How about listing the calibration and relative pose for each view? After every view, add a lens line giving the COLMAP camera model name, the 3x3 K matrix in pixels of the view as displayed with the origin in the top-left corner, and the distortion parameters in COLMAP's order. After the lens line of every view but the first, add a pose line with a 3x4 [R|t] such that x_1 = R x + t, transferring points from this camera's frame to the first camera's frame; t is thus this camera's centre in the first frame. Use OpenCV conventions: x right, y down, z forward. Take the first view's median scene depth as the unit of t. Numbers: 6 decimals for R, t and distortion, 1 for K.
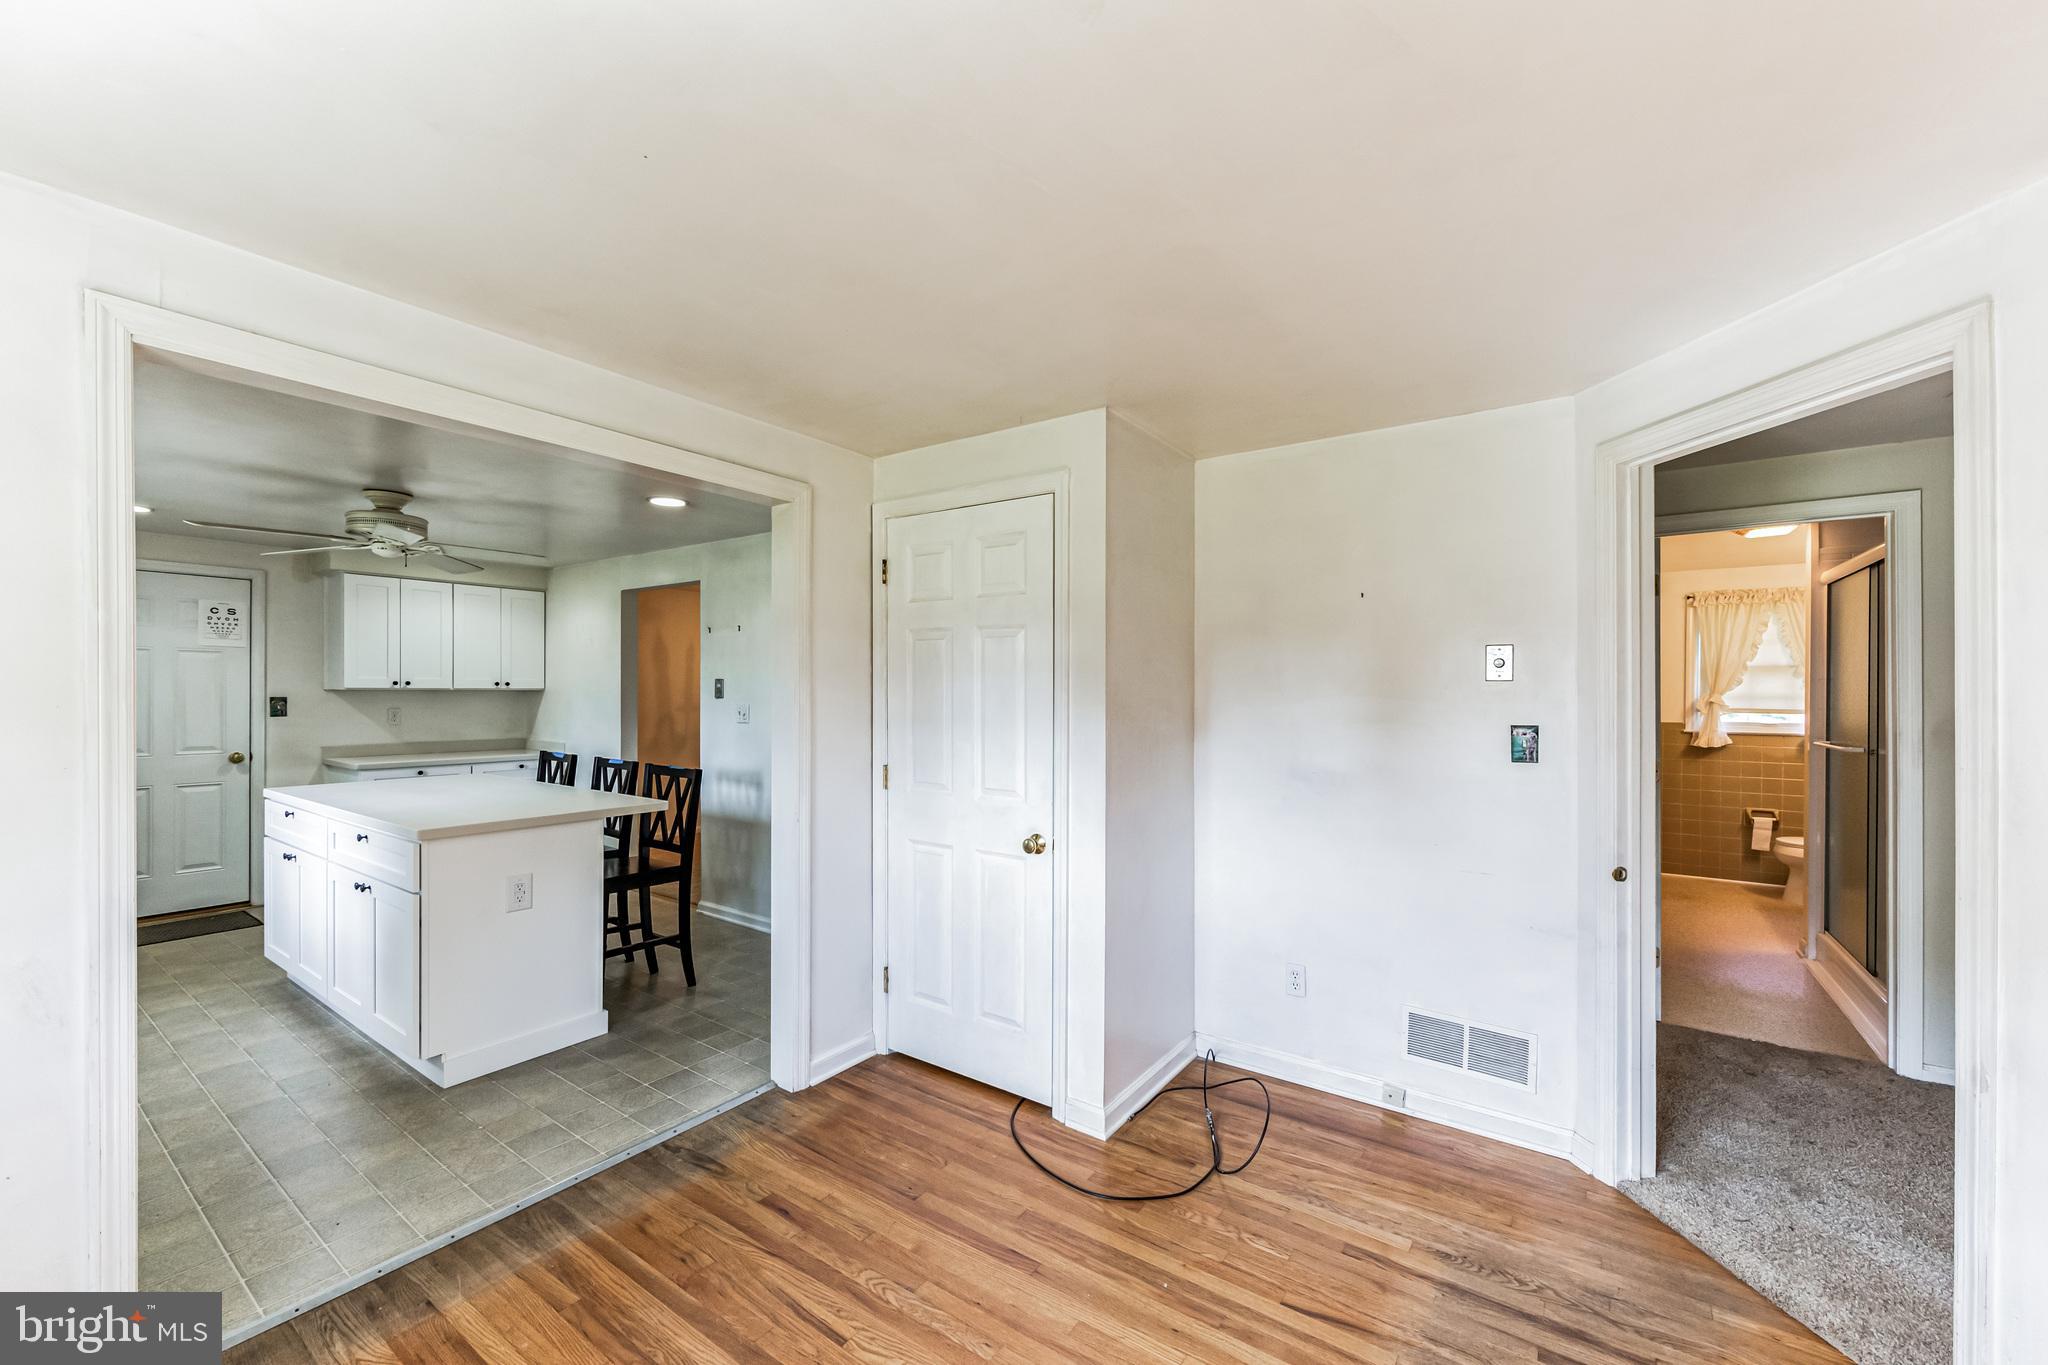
lens RADIAL K [[818.8, 0, 1036.5], [0, 818.8, 694.8], [0, 0, 1]] dist [-0.001479, -0.000363]
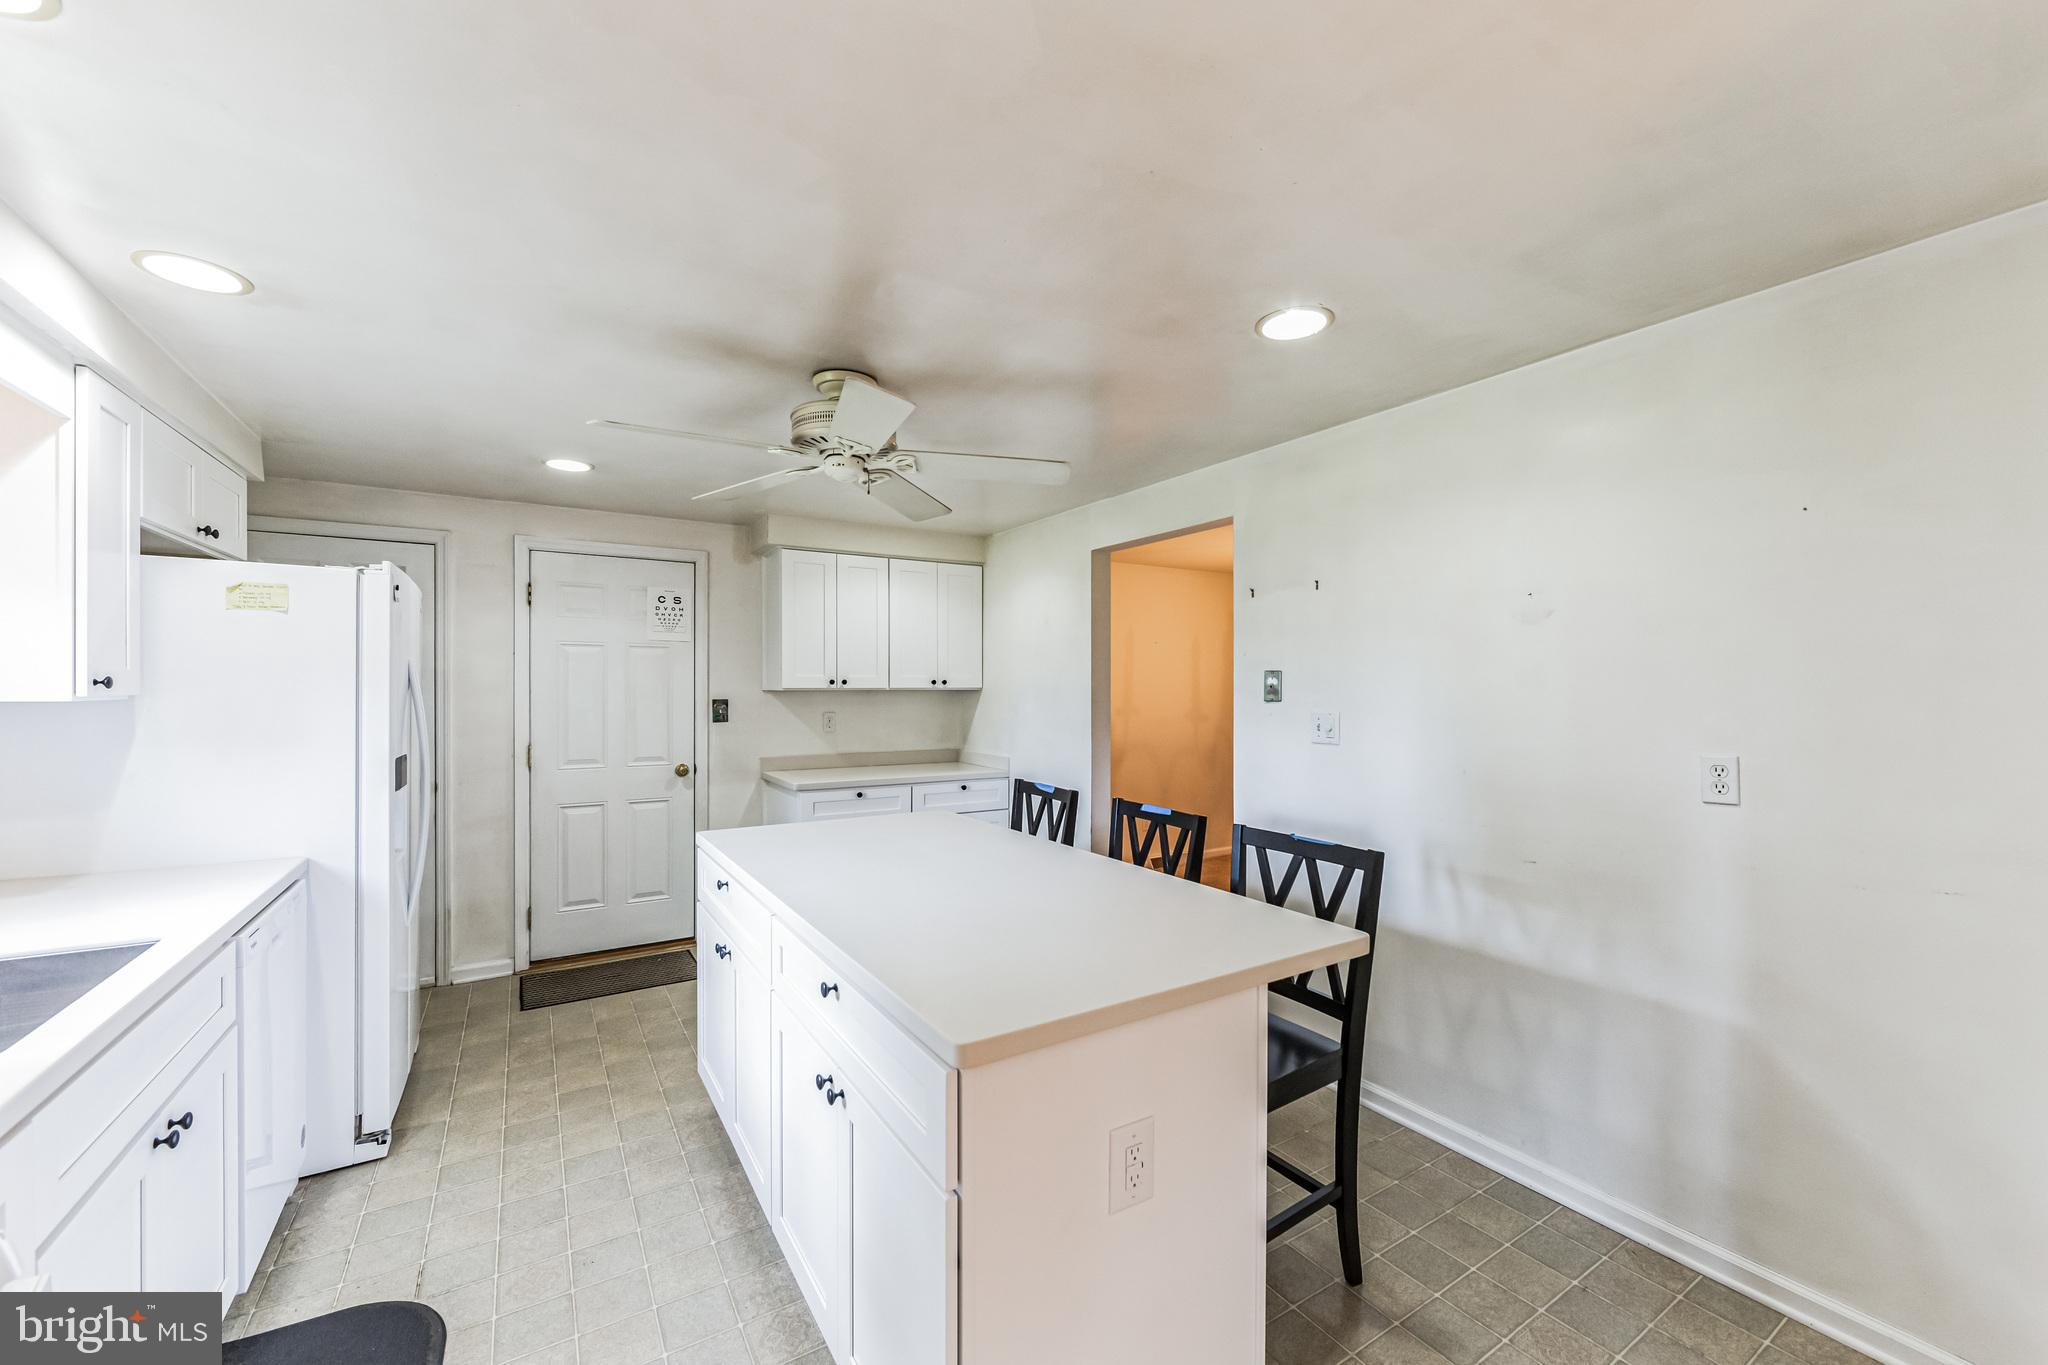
lens RADIAL K [[812.9, 0, 1024.0], [0, 812.9, 690.3], [0, 0, 1]] dist [-0.002803, -0.000453]
pose [[0.920393, -0.003316, -0.390981, -0.313746], [0.002921, 0.999994, -0.001604, -0.004489], [0.390984, 0.000334, 0.920397, 0.354483]]
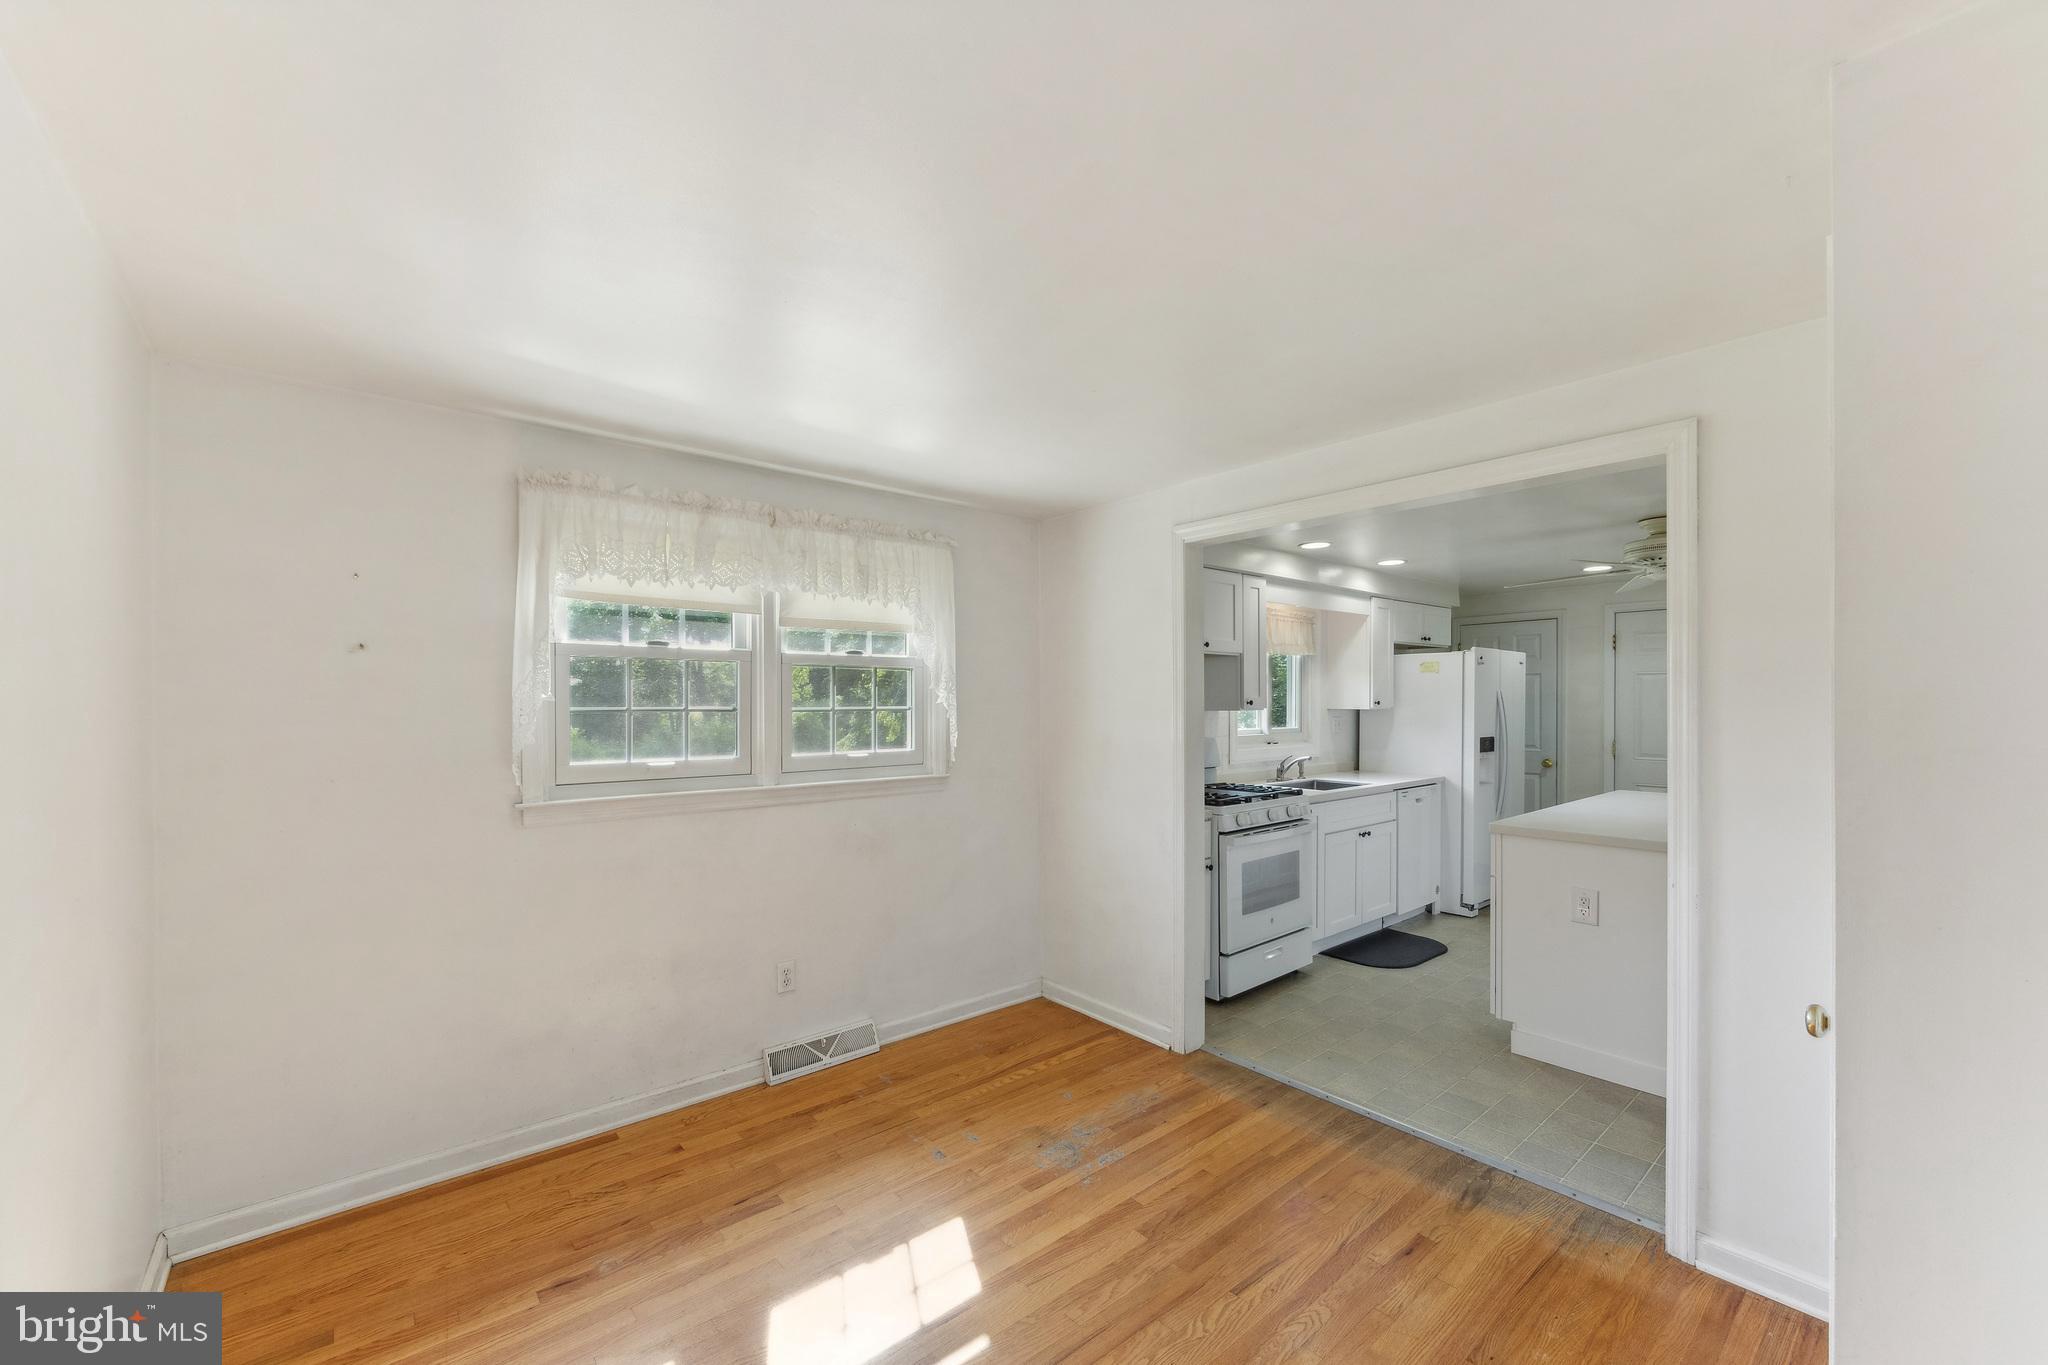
lens RADIAL K [[814.1, 0, 1016.5], [0, 814.1, 703.6], [0, 0, 1]] dist [-0.001993, -0.000165]
pose [[-0.271777, -0.003279, -0.962355, 0.335111], [-0.003881, 0.999990, -0.002312, -0.004858], [0.962352, 0.003106, -0.271787, 0.367762]]
